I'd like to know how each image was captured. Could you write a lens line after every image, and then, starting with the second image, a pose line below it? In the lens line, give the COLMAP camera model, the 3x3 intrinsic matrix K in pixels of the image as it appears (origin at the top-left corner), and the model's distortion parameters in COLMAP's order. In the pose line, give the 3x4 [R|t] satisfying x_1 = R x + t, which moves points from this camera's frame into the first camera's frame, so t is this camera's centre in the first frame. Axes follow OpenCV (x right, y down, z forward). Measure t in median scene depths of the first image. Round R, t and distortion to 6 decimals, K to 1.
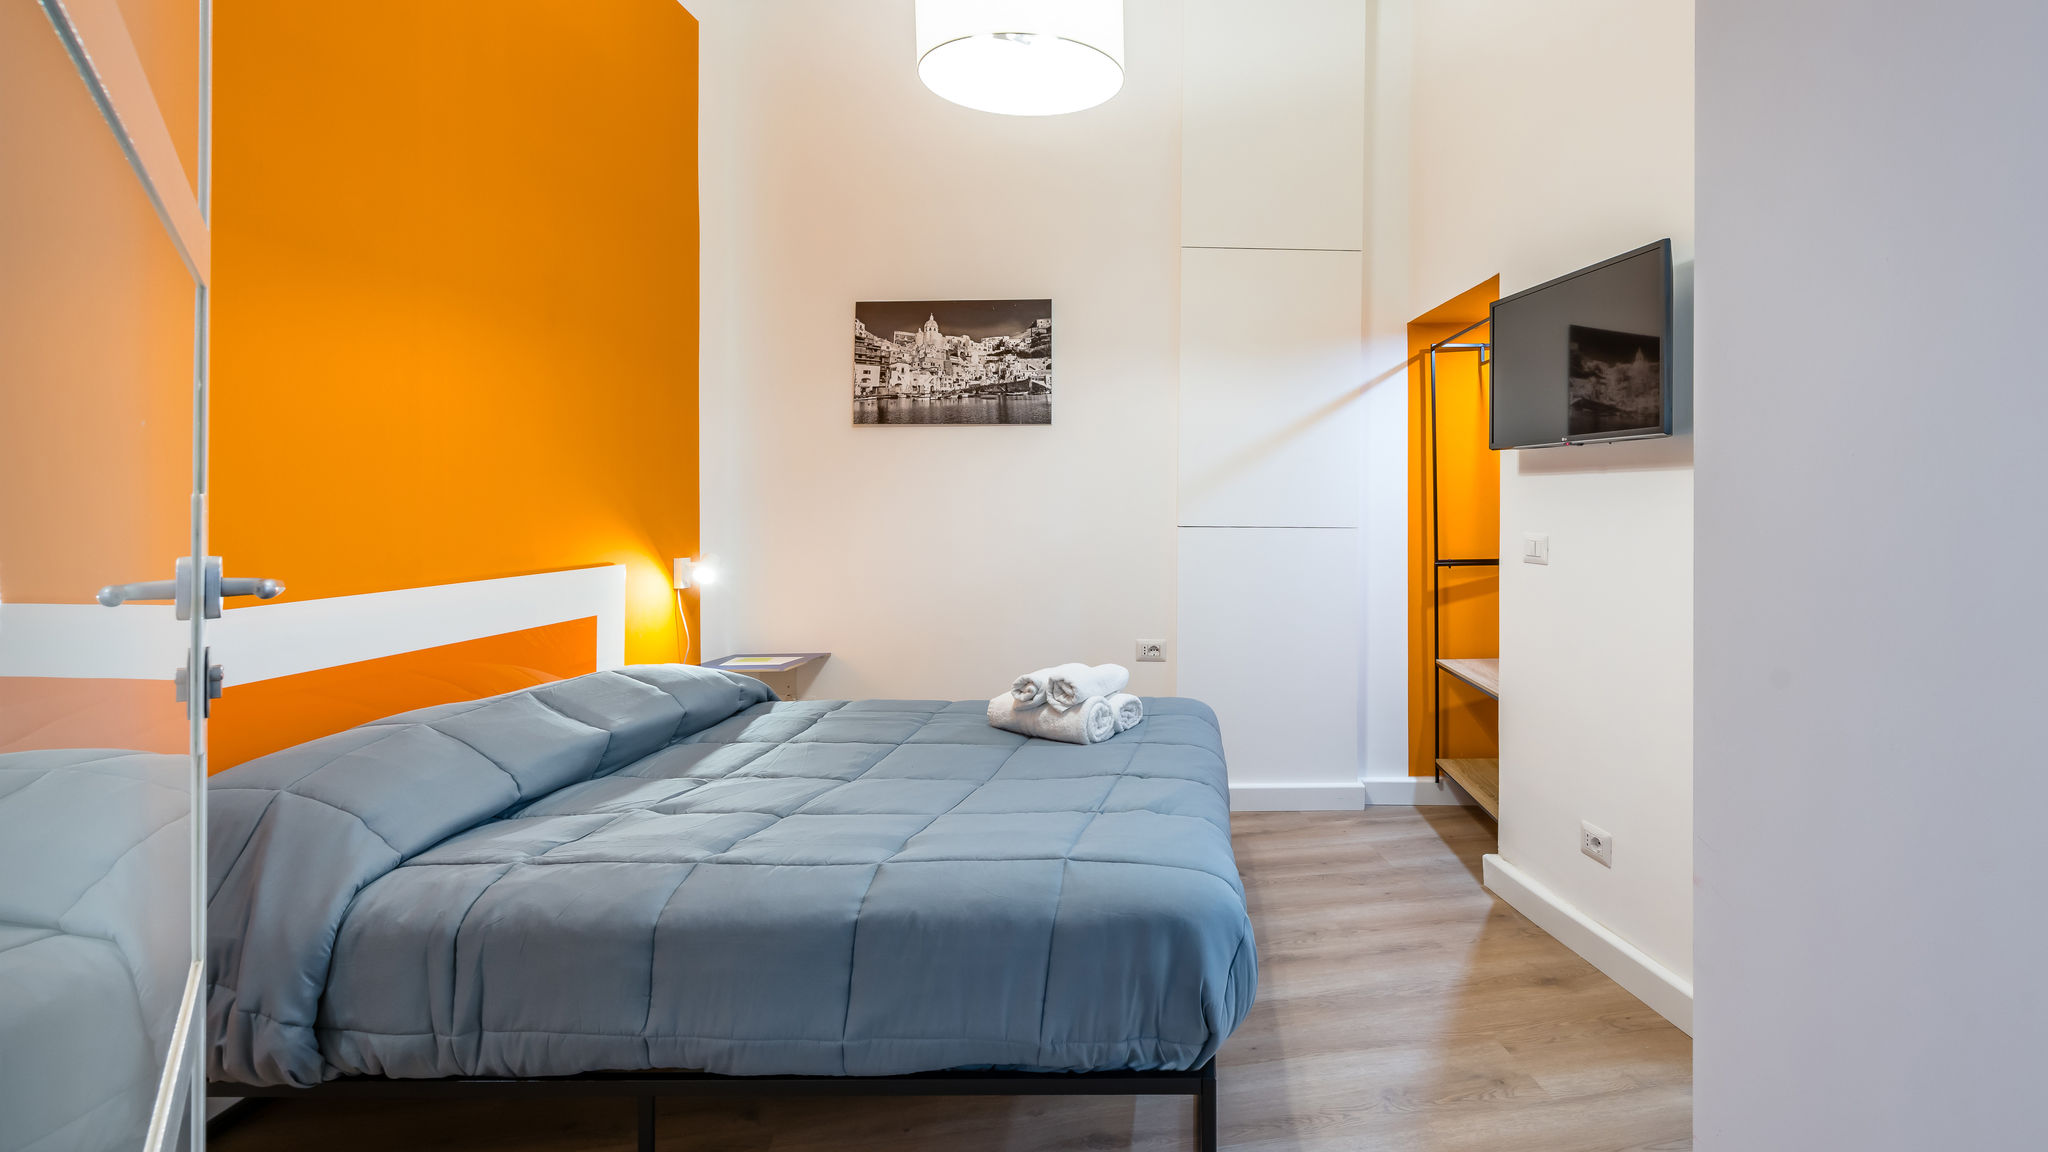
lens RADIAL K [[863.2, 0, 1026.0], [0, 863.2, 578.2], [0, 0, 1]] dist [0.007900, -0.000792]
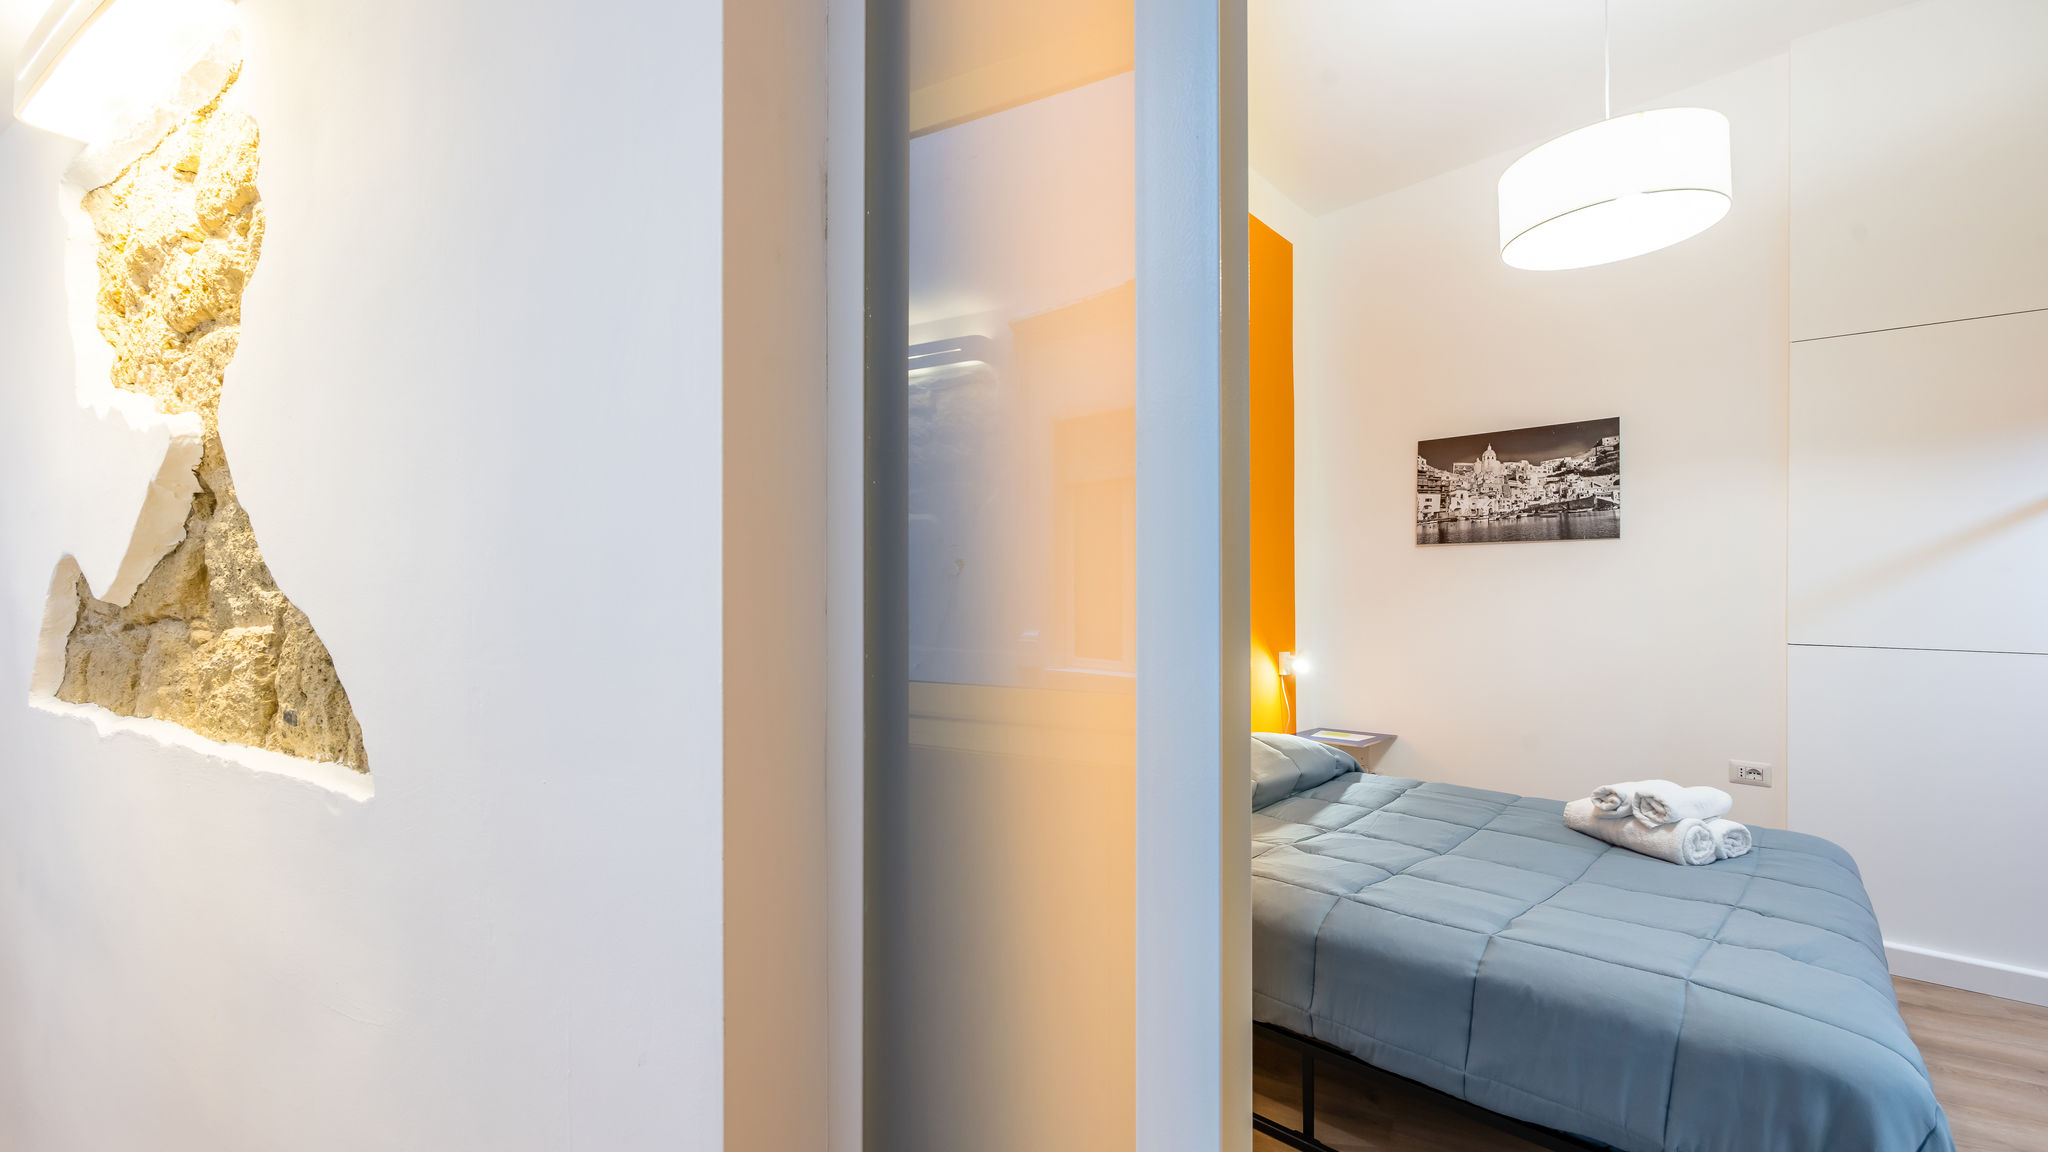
lens RADIAL K [[720.4, 0, 1020.4], [0, 720.4, 586.7], [0, 0, 1]] dist [0.000107, 0.000110]
pose [[0.828290, 0.030140, -0.559488, -0.112795], [-0.059393, 0.997649, -0.034184, -0.062817], [0.557143, 0.061544, 0.828133, -0.175912]]
